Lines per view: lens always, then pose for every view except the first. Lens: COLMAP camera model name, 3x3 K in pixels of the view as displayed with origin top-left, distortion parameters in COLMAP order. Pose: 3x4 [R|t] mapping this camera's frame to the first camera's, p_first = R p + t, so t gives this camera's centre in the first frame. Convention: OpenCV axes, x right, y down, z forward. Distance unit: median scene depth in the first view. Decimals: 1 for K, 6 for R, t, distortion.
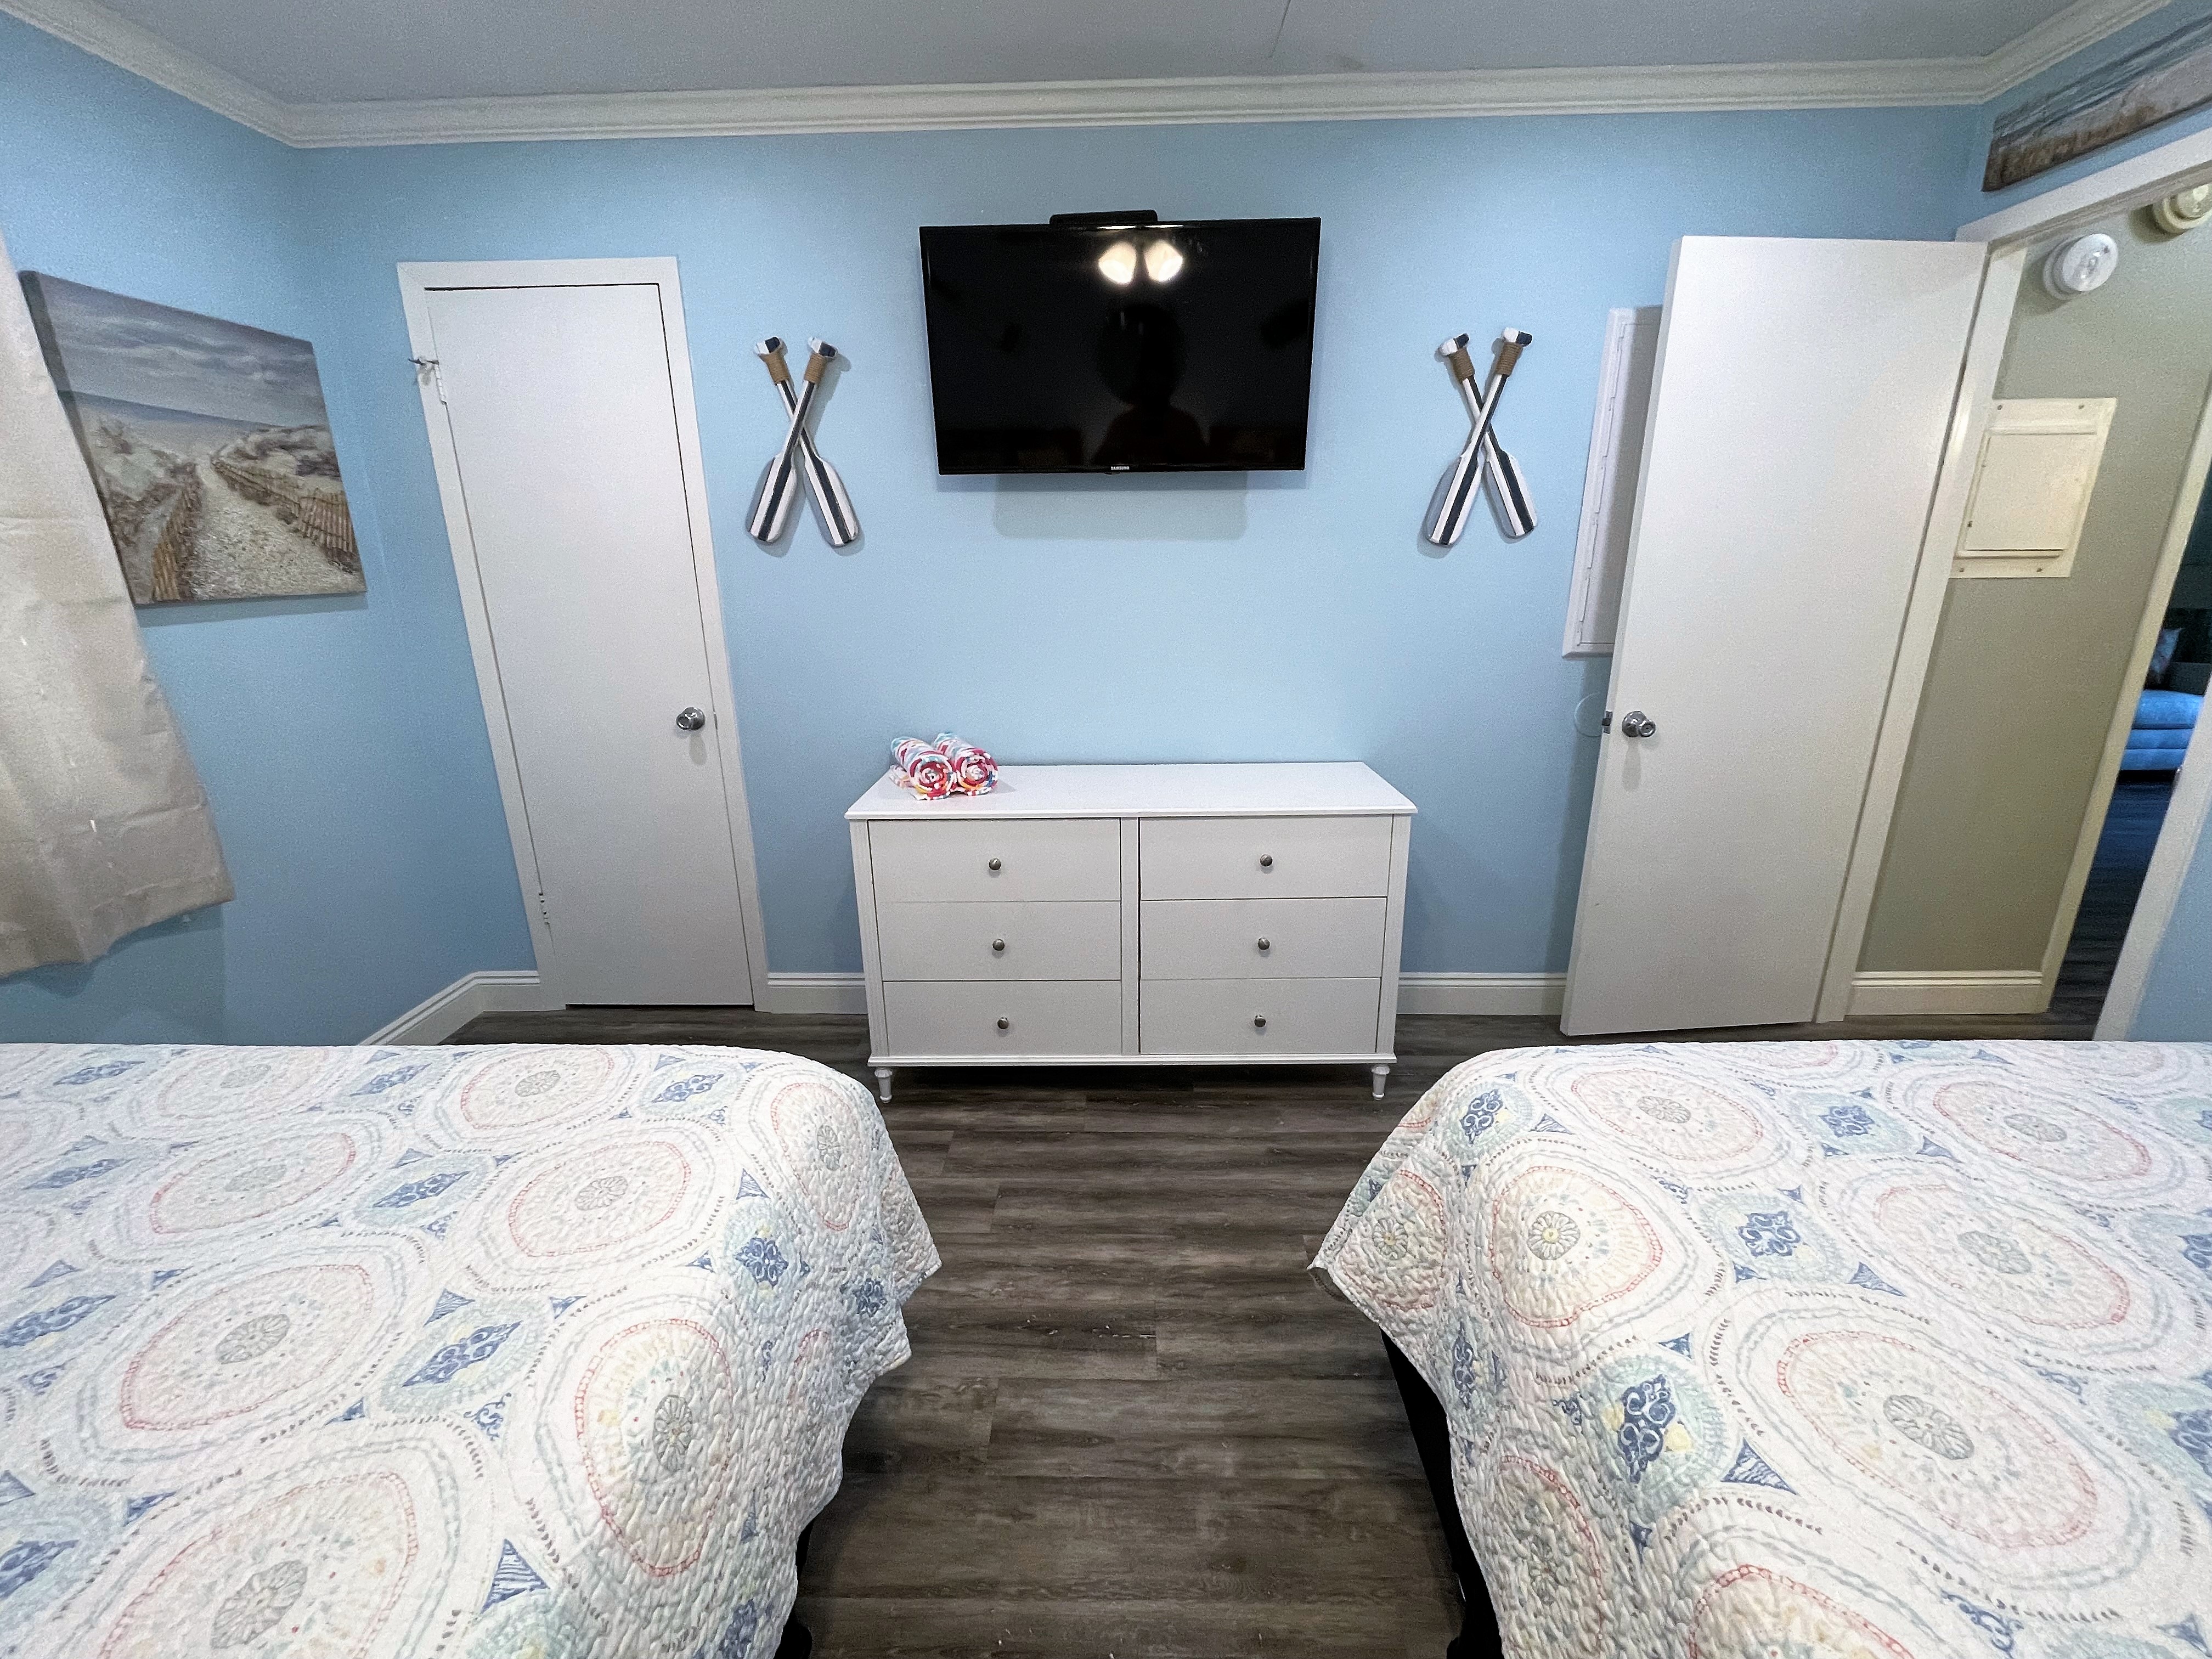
lens RADIAL K [[893.0, 0, 1110.1], [0, 893.0, 821.3], [0, 0, 1]] dist [-0.002195, -0.001494]
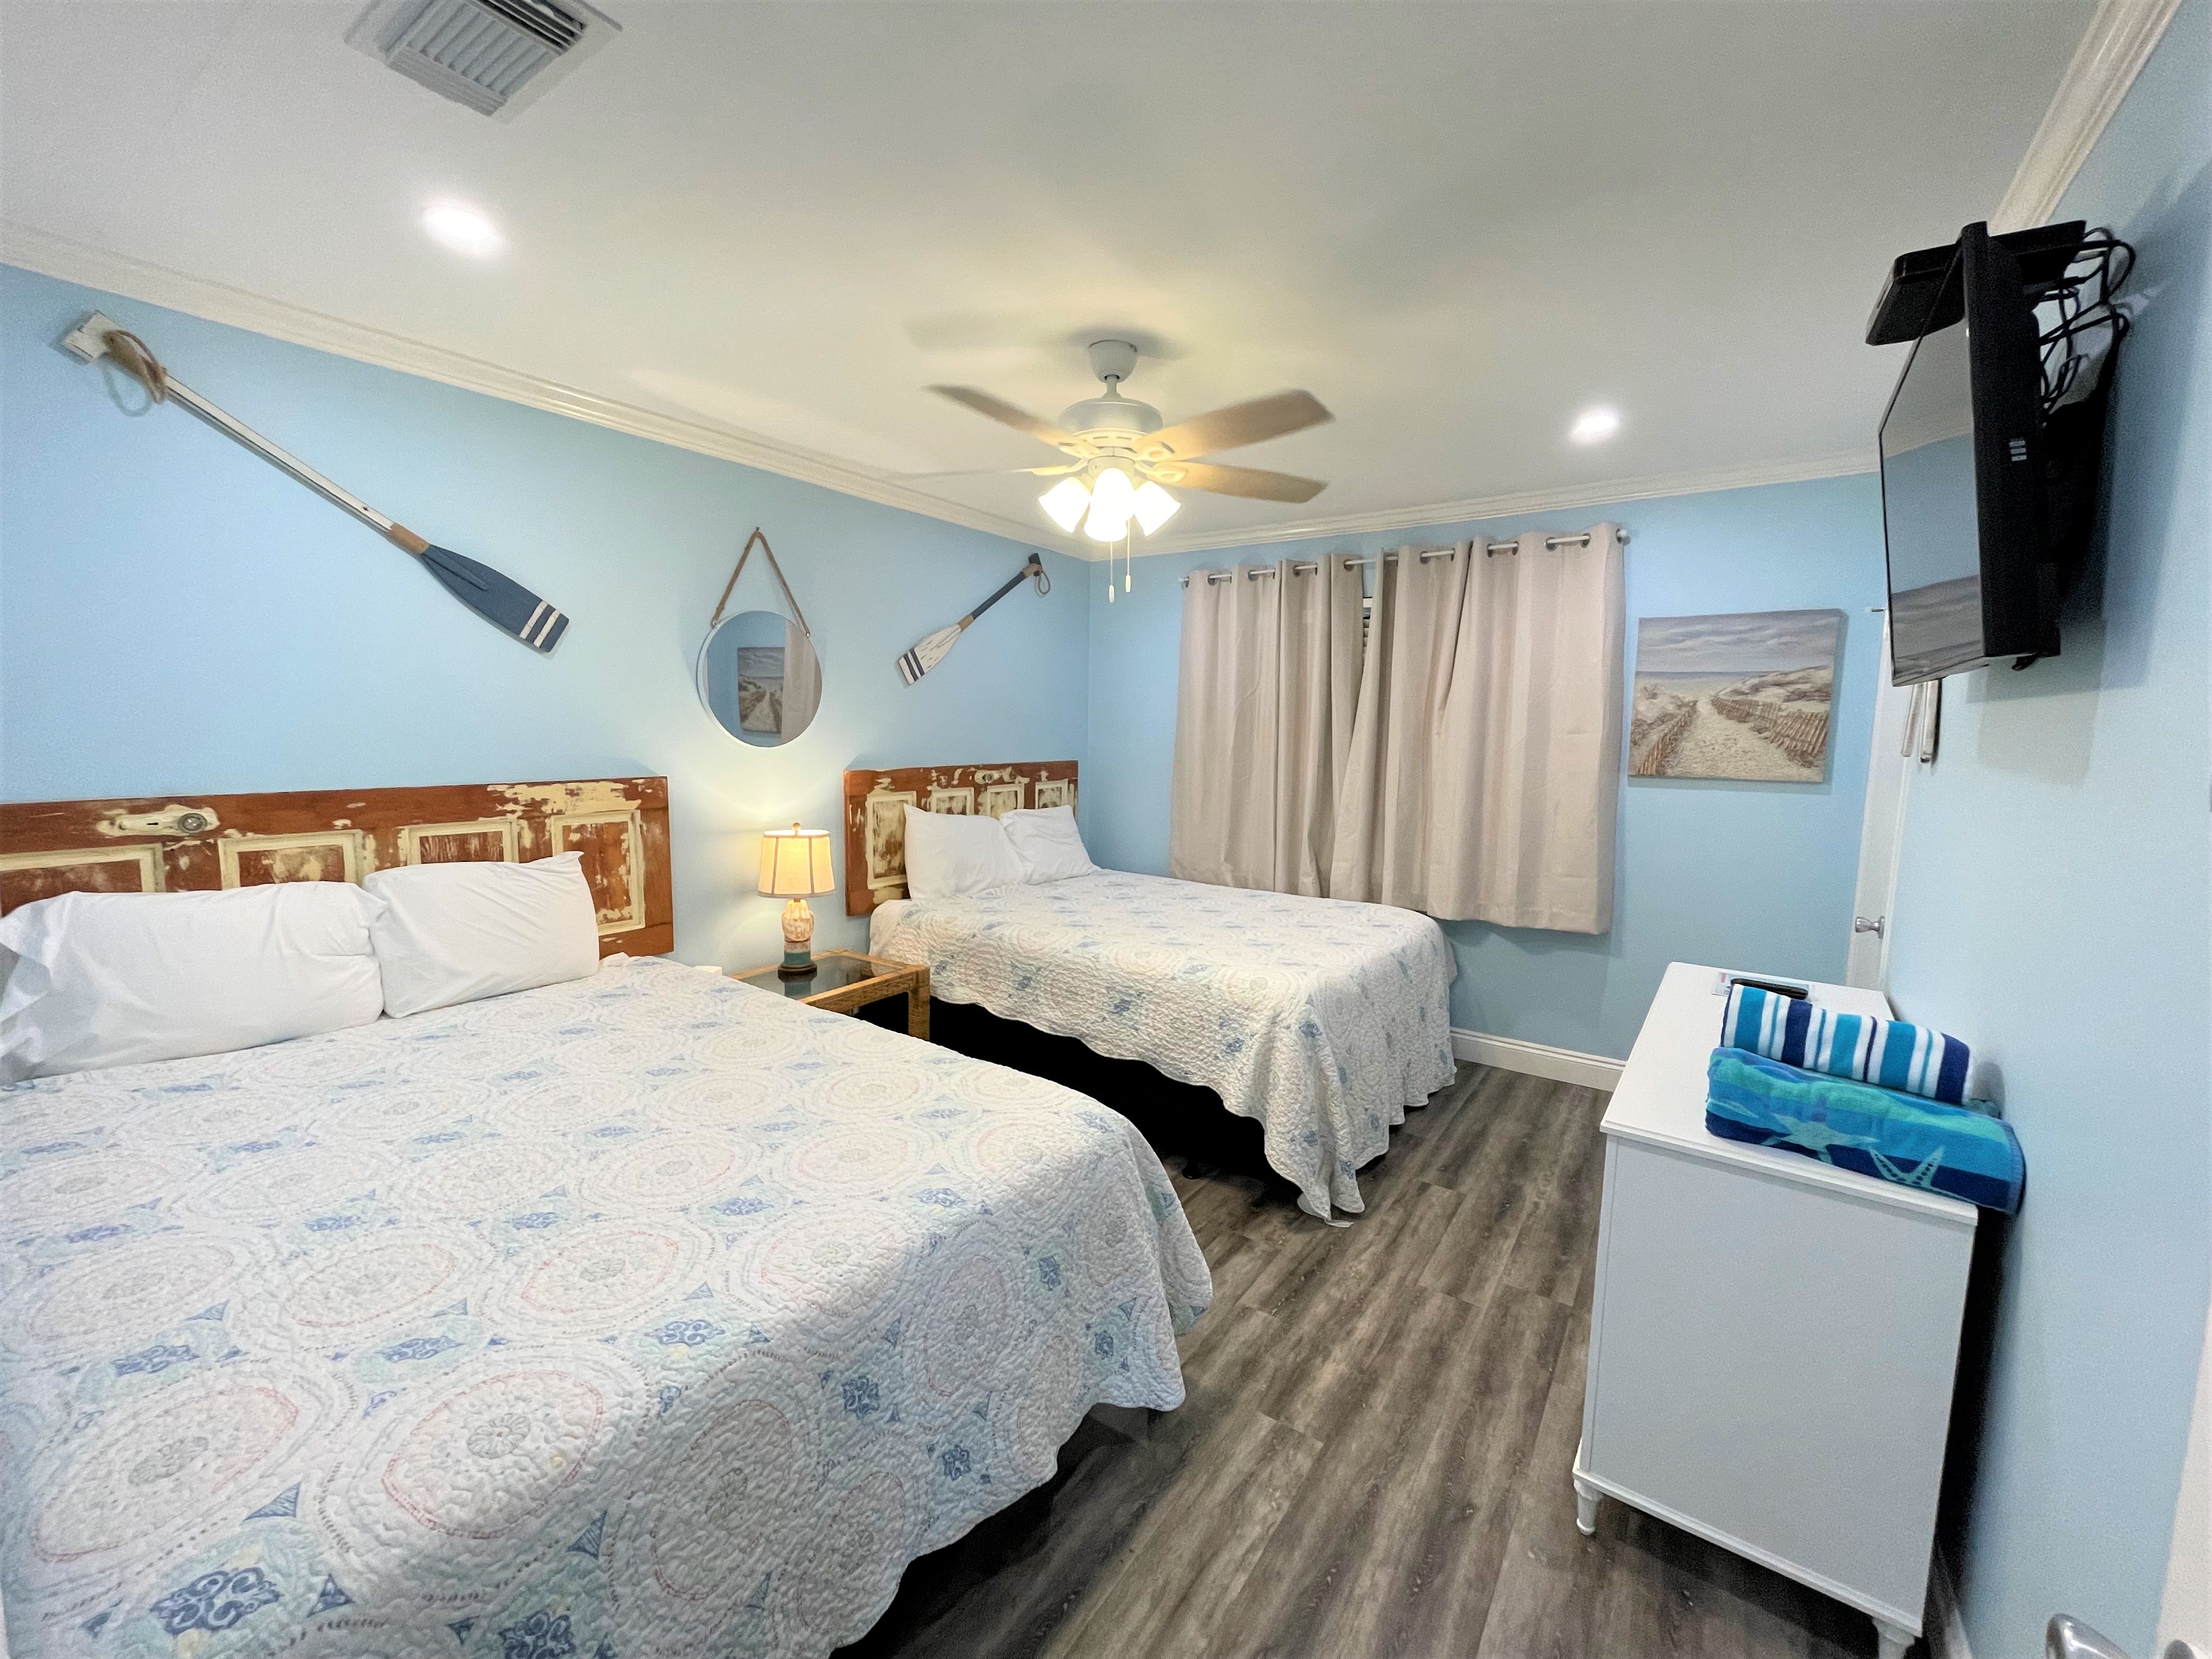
lens RADIAL K [[893.0, 0, 1102.6], [0, 893.0, 826.8], [0, 0, 1]] dist [-0.002195, -0.001494]
pose [[-0.550632, 0.088729, -0.830019, 1.021789], [-0.253094, 0.929783, 0.267296, -0.332782], [0.795455, 0.357255, -0.489511, 0.978886]]
